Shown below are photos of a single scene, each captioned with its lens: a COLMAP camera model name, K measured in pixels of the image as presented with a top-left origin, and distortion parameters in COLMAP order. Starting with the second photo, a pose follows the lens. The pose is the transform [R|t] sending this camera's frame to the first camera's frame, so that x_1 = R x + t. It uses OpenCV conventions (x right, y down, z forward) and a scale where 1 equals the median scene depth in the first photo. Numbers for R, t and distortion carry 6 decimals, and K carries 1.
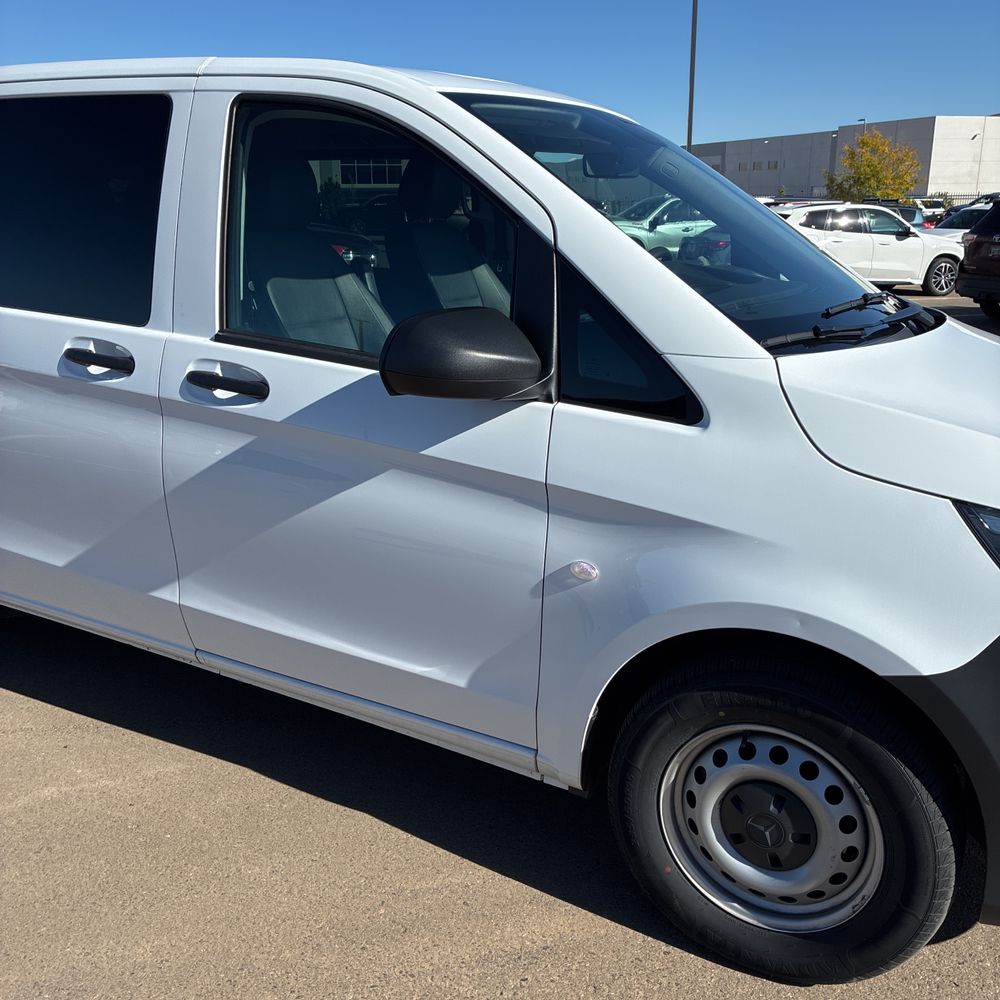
lens RADIAL K [[1001.7, 0, 497.5], [0, 1001.7, 497.4], [0, 0, 1]] dist [0.028650, -0.016334]
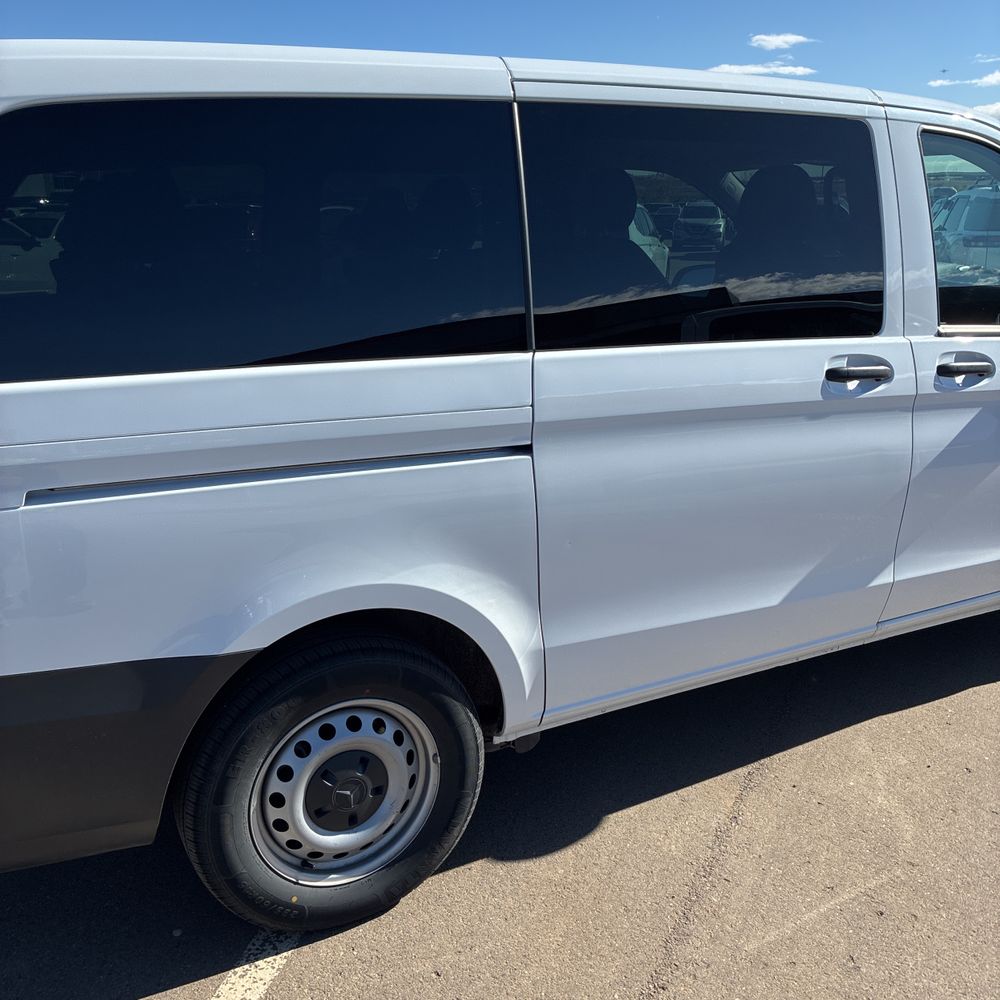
lens RADIAL K [[1003.1, 0, 514.3], [0, 1003.1, 510.5], [0, 0, 1]] dist [0.016457, -0.003598]
pose [[0.525926, -0.254364, 0.811604, -1.531753], [0.250243, 0.958273, 0.138172, -0.245633], [-0.812884, 0.130430, 0.567633, 0.757252]]
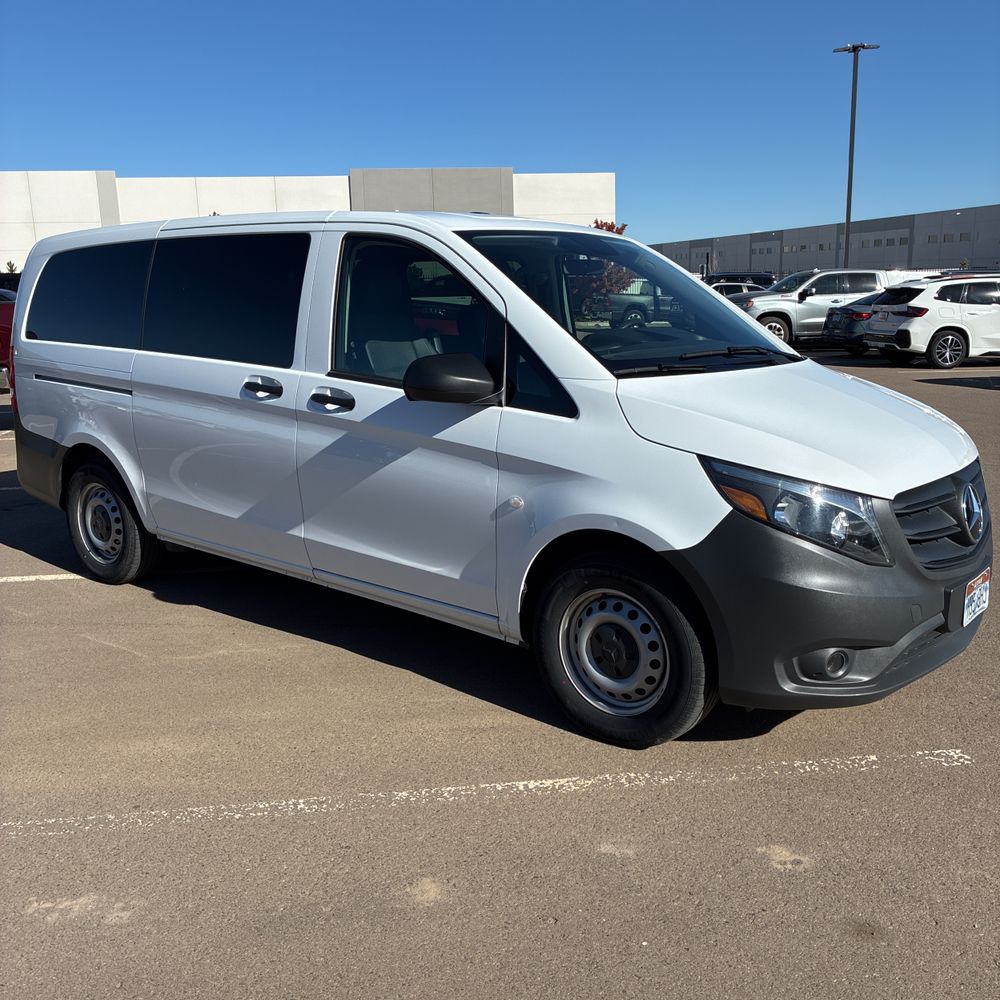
lens RADIAL K [[1003.1, 0, 501.1], [0, 1003.1, 500.7], [0, 0, 1]] dist [0.135132, -0.317789]
pose [[0.985329, 0.021308, -0.169328, 0.297337], [-0.033275, 0.997120, -0.068154, 0.159019], [0.167388, 0.072789, 0.983200, -0.603432]]
